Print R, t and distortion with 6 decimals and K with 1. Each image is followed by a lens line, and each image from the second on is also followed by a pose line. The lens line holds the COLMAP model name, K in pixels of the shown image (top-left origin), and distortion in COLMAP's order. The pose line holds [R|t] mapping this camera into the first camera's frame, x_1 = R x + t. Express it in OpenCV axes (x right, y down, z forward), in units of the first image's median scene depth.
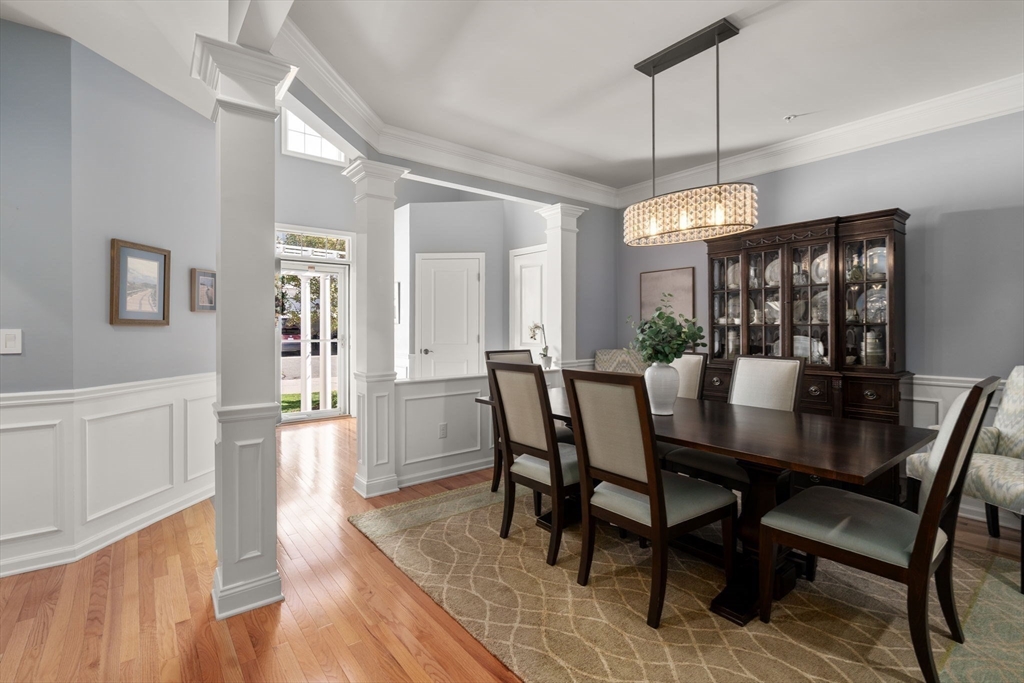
lens RADIAL K [[476.4, 0, 517.5], [0, 476.4, 332.0], [0, 0, 1]] dist [-0.001630, -0.000063]
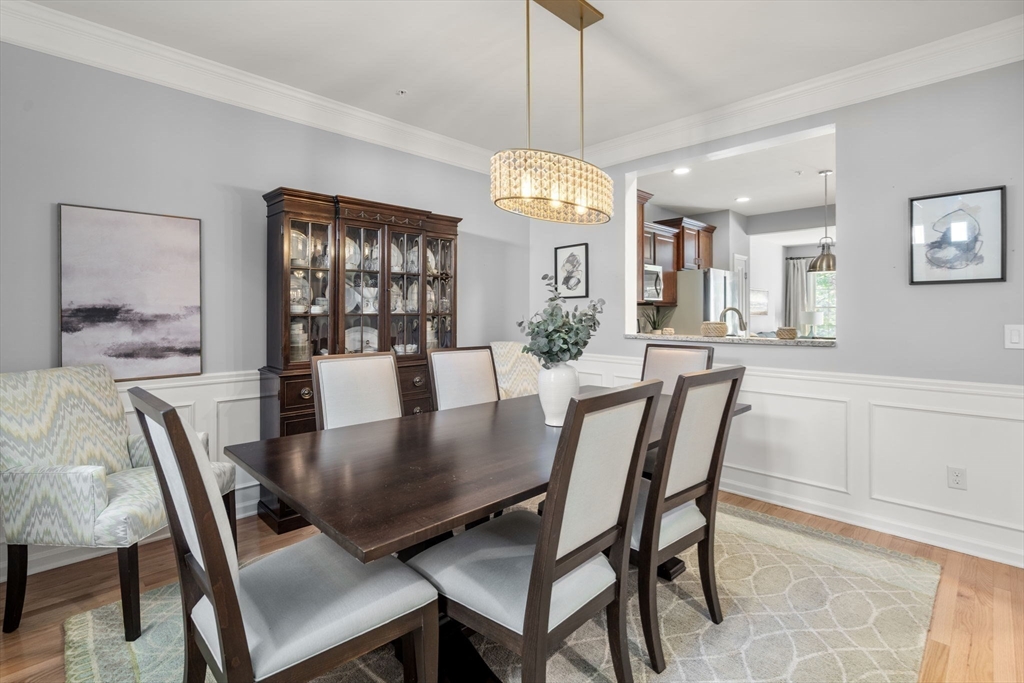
lens RADIAL K [[481.8, 0, 513.1], [0, 481.8, 317.4], [0, 0, 1]] dist [0.002134, 0.000195]
pose [[-0.108927, -0.002801, 0.994046, -0.432220], [0.013563, 0.999899, 0.004304, -0.011853], [-0.993957, 0.013951, -0.108878, 0.997020]]
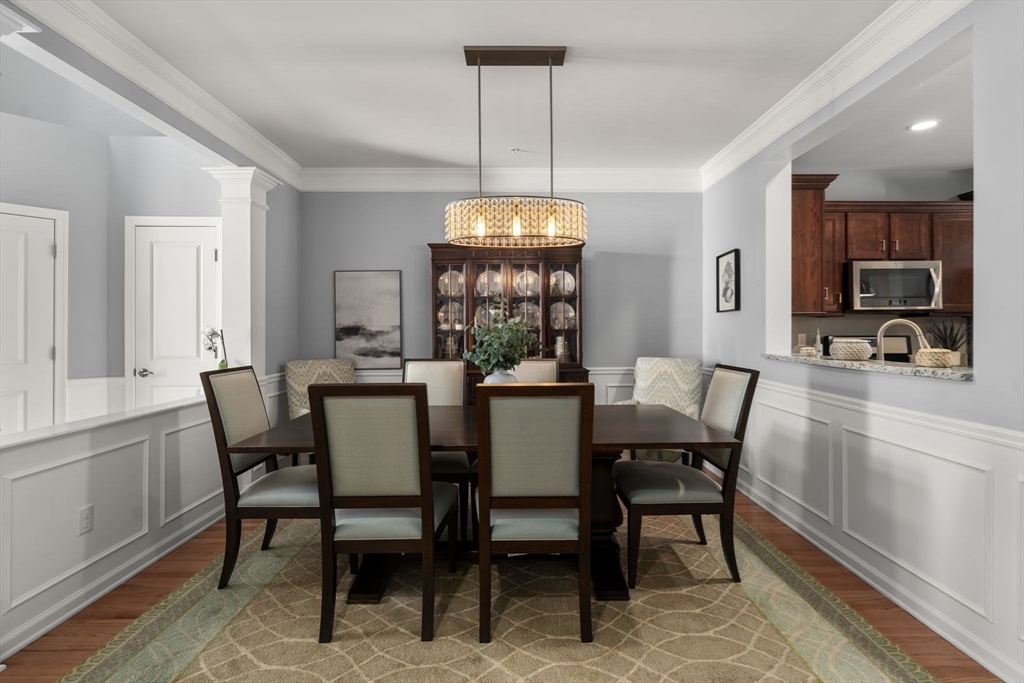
lens RADIAL K [[476.4, 0, 517.5], [0, 476.4, 332.0], [0, 0, 1]] dist [-0.001630, -0.000063]
pose [[0.613345, -0.002995, 0.789809, -0.369755], [0.011463, 0.999921, -0.005111, -0.006616], [-0.789732, 0.012188, 0.613331, 0.329869]]
